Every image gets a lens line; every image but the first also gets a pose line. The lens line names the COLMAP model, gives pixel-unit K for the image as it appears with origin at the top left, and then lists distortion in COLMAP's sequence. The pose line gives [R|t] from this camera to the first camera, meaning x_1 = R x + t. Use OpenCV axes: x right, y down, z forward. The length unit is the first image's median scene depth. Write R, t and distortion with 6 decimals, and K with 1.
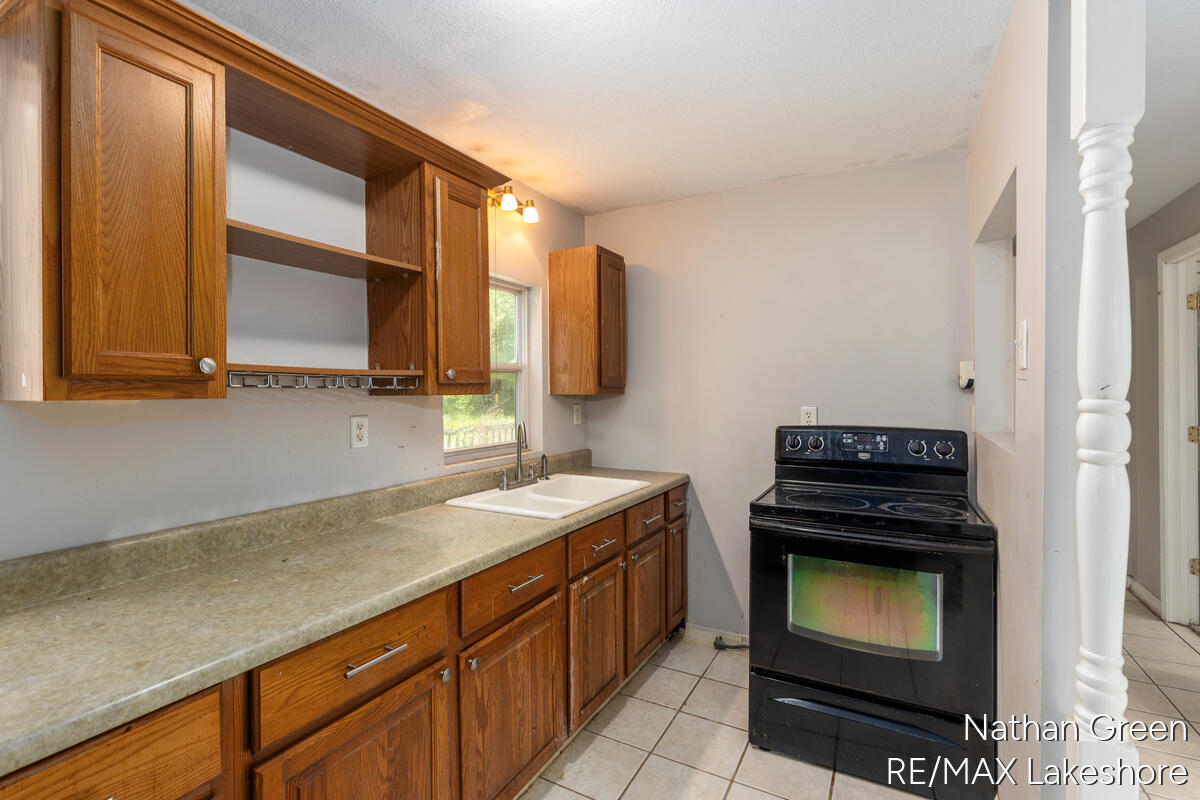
lens RADIAL K [[539.5, 0, 597.7], [0, 539.5, 391.6], [0, 0, 1]] dist [0.001032, 0.000220]
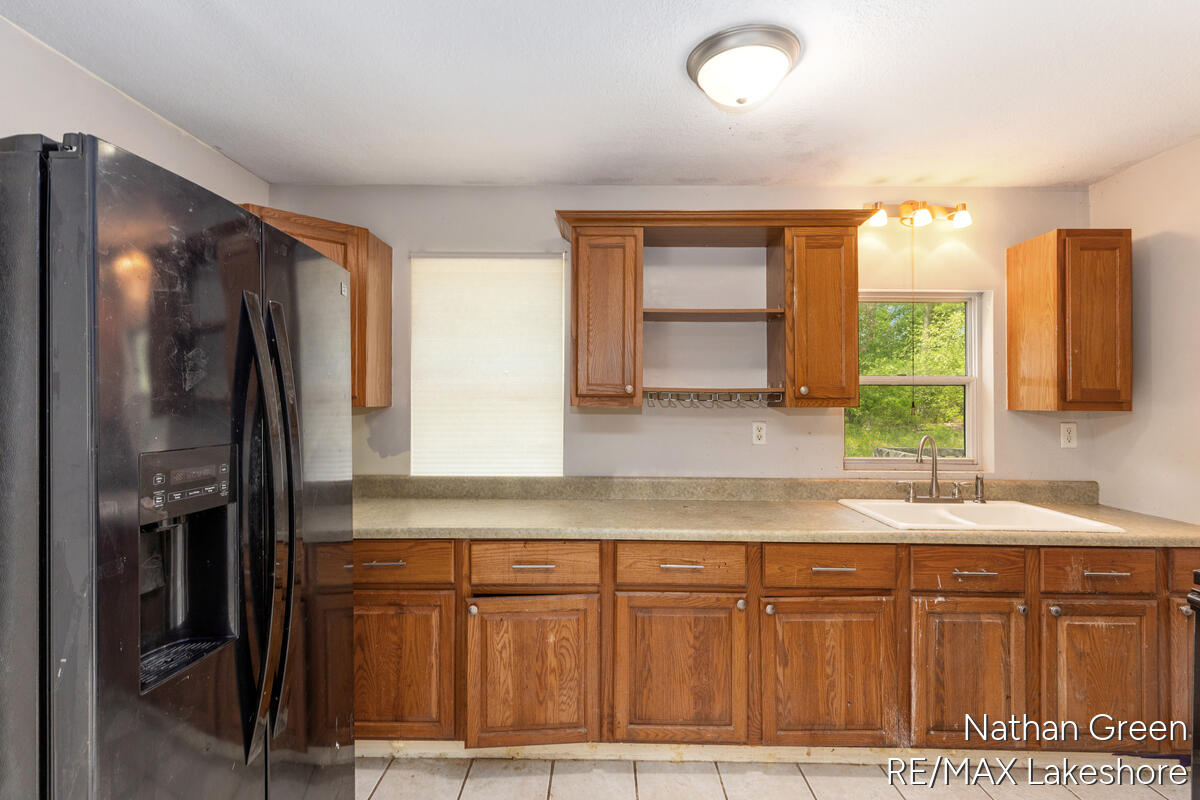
lens RADIAL K [[552.2, 0, 600.1], [0, 552.2, 395.6], [0, 0, 1]] dist [-0.001672, -0.000138]
pose [[0.481489, -0.001275, -0.876451, 0.581543], [-0.011683, 0.999901, -0.007873, -0.004644], [0.876374, 0.014030, 0.481427, -0.022624]]
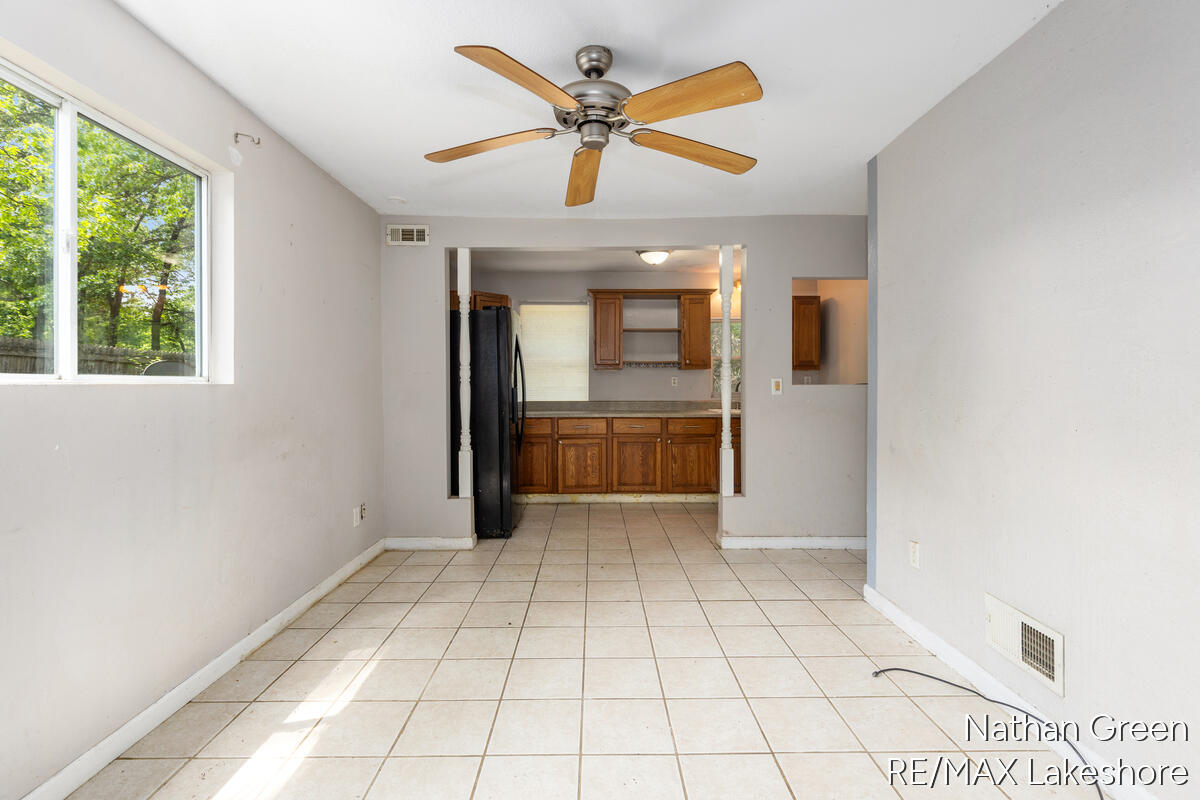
lens RADIAL K [[552.2, 0, 600.1], [0, 552.2, 395.6], [0, 0, 1]] dist [-0.001672, -0.000138]
pose [[0.502666, 0.026237, -0.864083, 2.070939], [-0.007053, 0.999631, 0.026250, 0.077593], [0.864452, -0.007101, 0.502665, -0.955525]]
